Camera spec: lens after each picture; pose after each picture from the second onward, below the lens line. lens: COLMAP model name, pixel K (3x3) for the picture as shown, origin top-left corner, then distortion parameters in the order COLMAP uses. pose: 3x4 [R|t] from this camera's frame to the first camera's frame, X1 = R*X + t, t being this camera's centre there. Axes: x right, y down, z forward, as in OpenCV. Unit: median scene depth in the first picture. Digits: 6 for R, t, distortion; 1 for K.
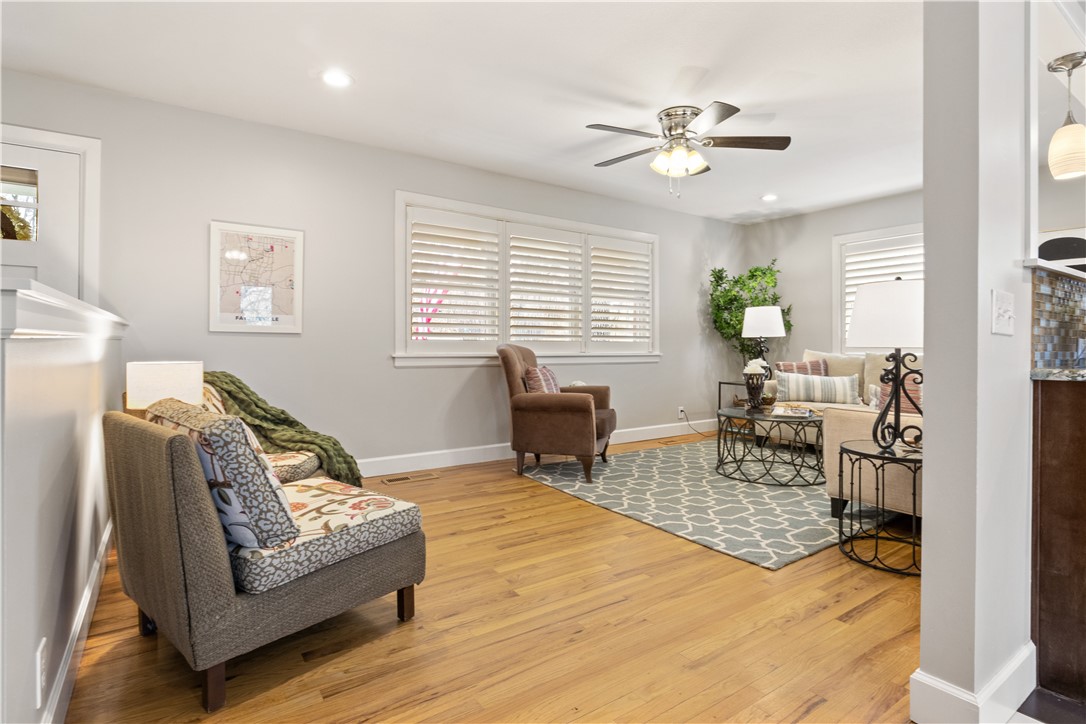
lens RADIAL K [[551.6, 0, 541.2], [0, 551.6, 340.4], [0, 0, 1]] dist [0.000022, -0.006441]
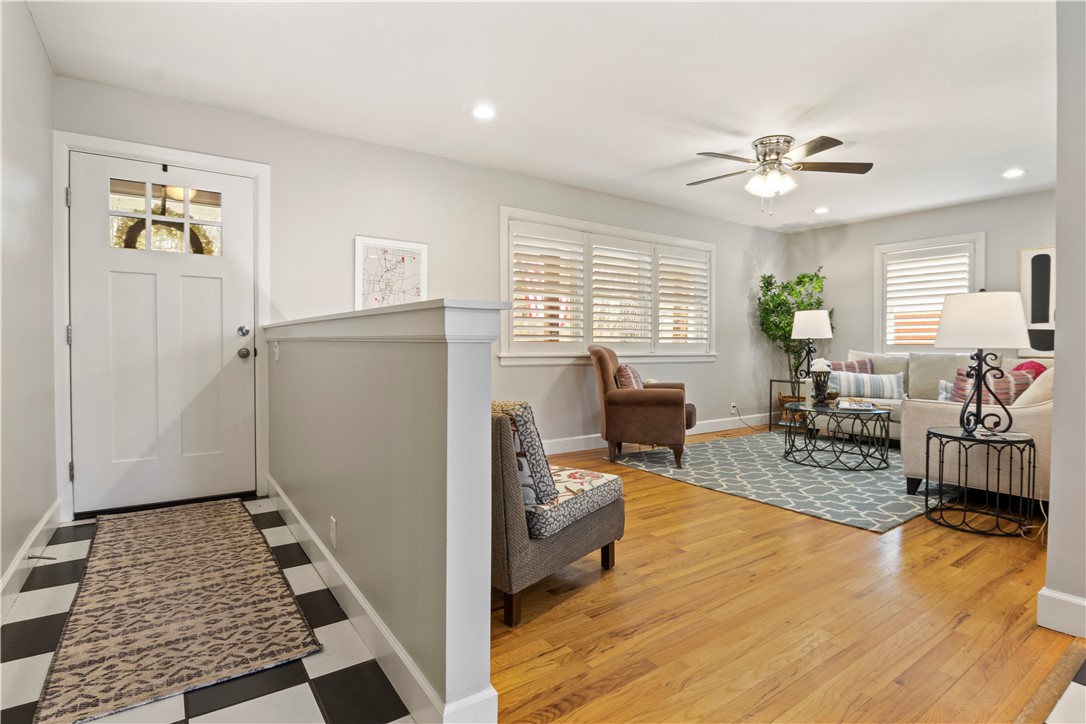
lens RADIAL K [[551.6, 0, 544.6], [0, 551.6, 352.3], [0, 0, 1]] dist [0.000022, -0.006441]
pose [[0.999879, -0.001581, 0.015456, -0.261349], [0.001262, 0.999786, 0.020643, -0.003281], [-0.015485, -0.020621, 0.999667, -0.145601]]
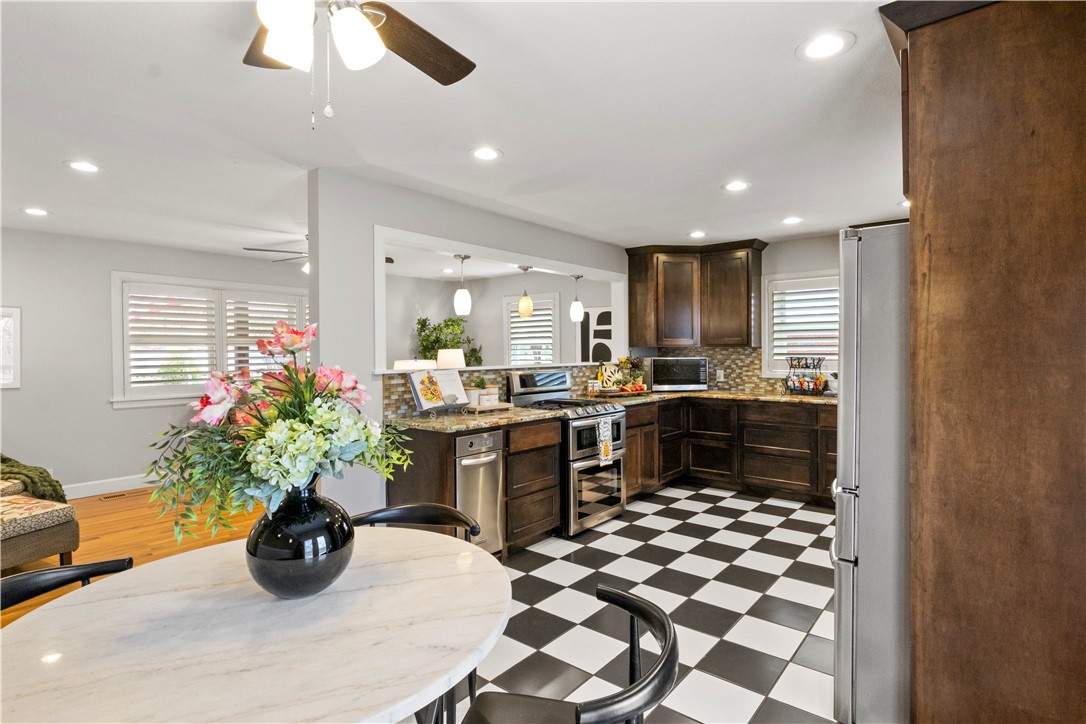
lens RADIAL K [[551.6, 0, 541.9], [0, 551.6, 354.5], [0, 0, 1]] dist [0.000022, -0.006441]
pose [[0.961744, -0.012252, 0.273676, 0.463633], [0.008980, 0.999872, 0.013207, -0.117888], [-0.273803, -0.010244, 0.961731, -0.672938]]
